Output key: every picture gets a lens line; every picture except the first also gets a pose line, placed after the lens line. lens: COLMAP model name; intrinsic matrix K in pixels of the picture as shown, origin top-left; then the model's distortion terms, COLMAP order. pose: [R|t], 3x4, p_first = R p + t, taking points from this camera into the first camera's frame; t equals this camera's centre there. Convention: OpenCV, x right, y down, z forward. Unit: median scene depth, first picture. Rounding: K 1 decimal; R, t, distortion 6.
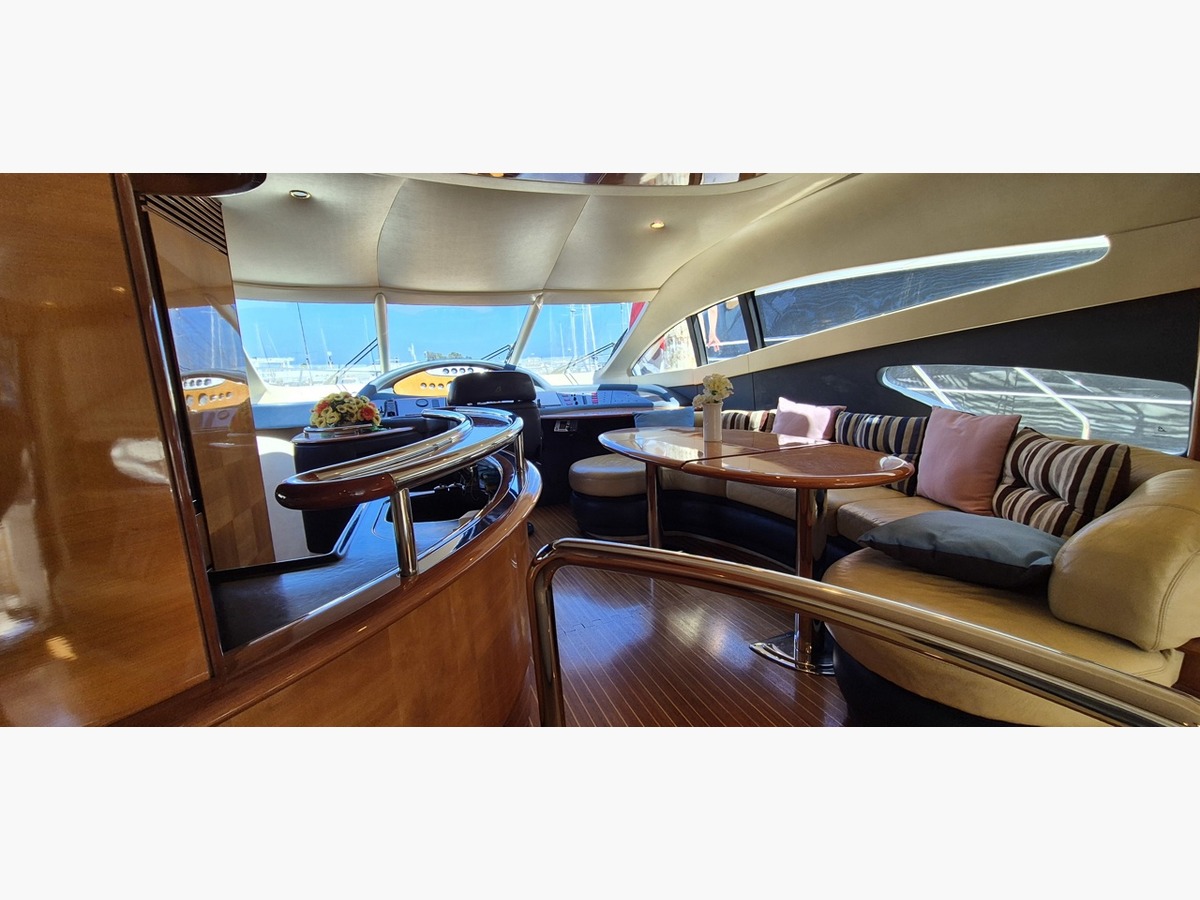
lens RADIAL K [[491.1, 0, 597.6], [0, 491.1, 450.1], [0, 0, 1]] dist [-0.000525, -0.000310]
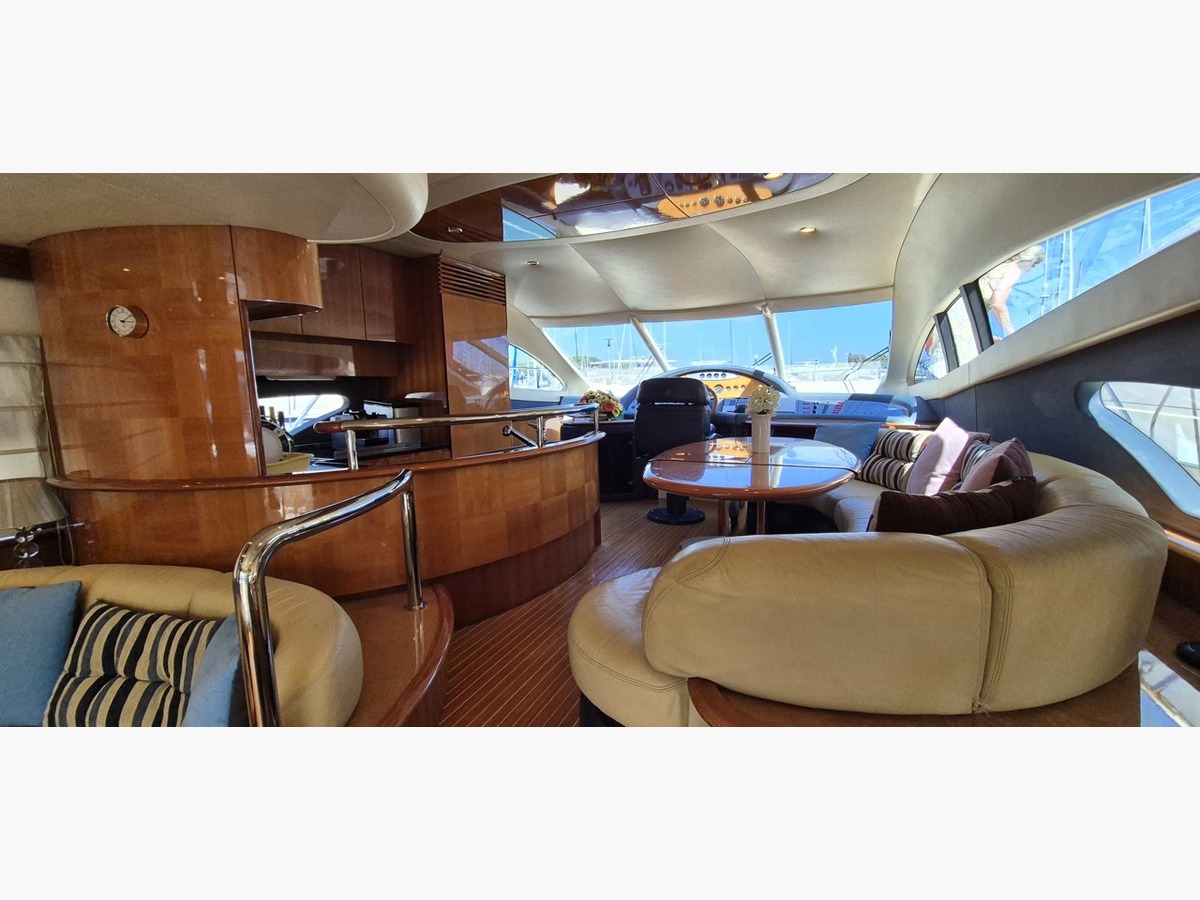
lens RADIAL K [[491.1, 0, 599.6], [0, 491.1, 454.0], [0, 0, 1]] dist [-0.000525, -0.000310]
pose [[0.698389, 0.131975, -0.703445, 0.412923], [-0.129585, 0.989925, 0.057068, -0.017056], [0.703890, 0.051300, 0.708454, 0.033909]]
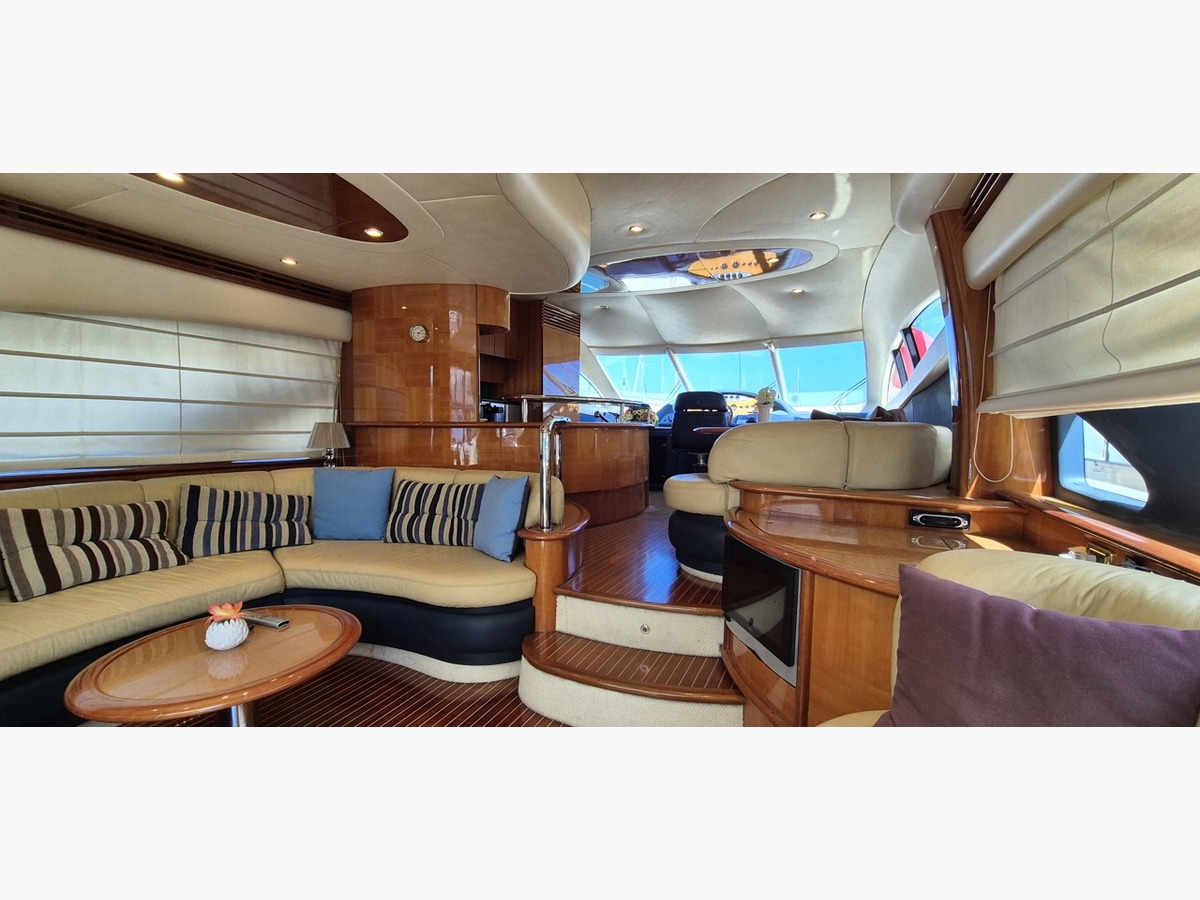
lens RADIAL K [[491.1, 0, 597.1], [0, 491.1, 451.2], [0, 0, 1]] dist [-0.000525, -0.000310]
pose [[0.680594, 0.093355, -0.726689, 0.590706], [-0.162340, 0.986410, -0.025322, 0.103747], [0.714449, 0.135205, 0.686500, -0.262492]]
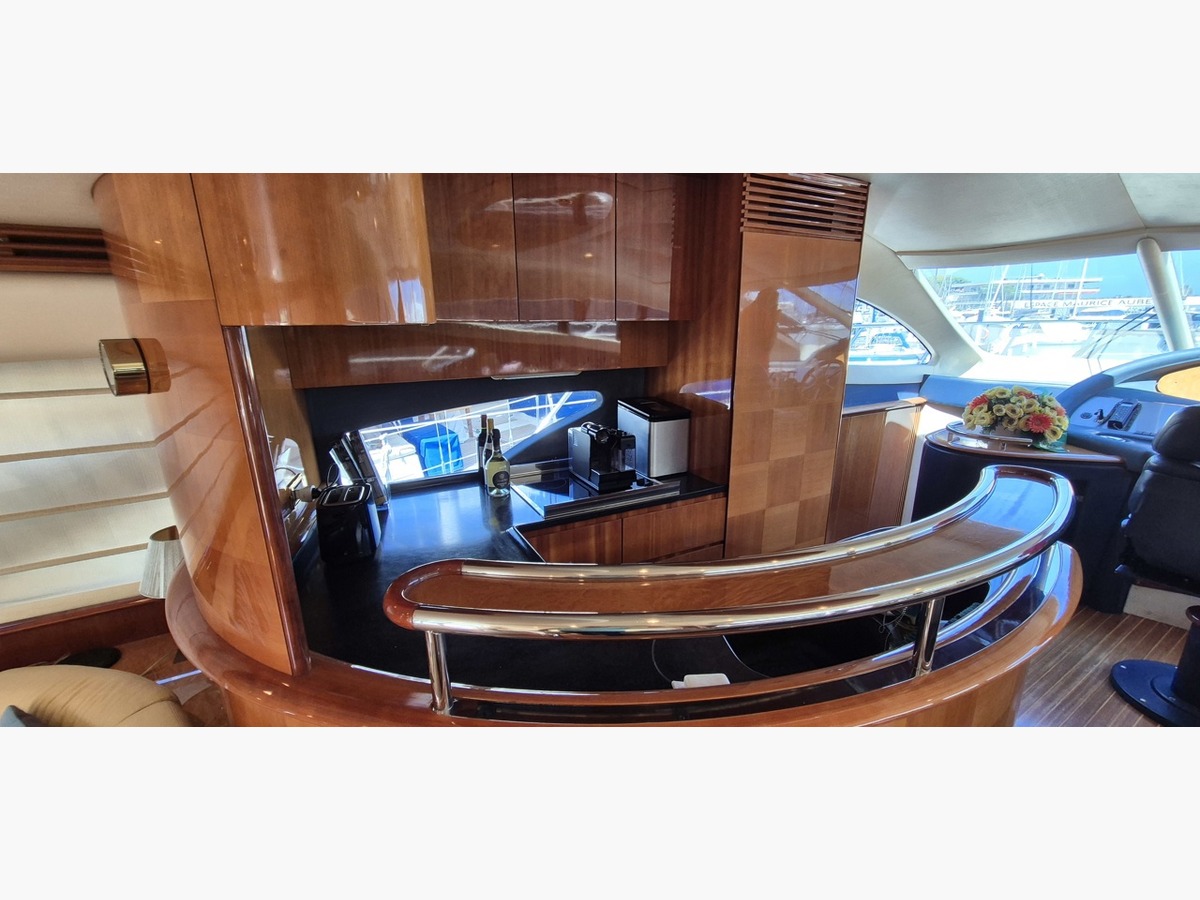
lens RADIAL K [[491.1, 0, 605.5], [0, 491.1, 454.4], [0, 0, 1]] dist [-0.000525, -0.000310]
pose [[0.167952, 0.307515, -0.936604, 0.091693], [-0.161129, 0.945886, 0.281669, -0.113131], [0.972538, 0.103607, 0.208413, 0.214449]]
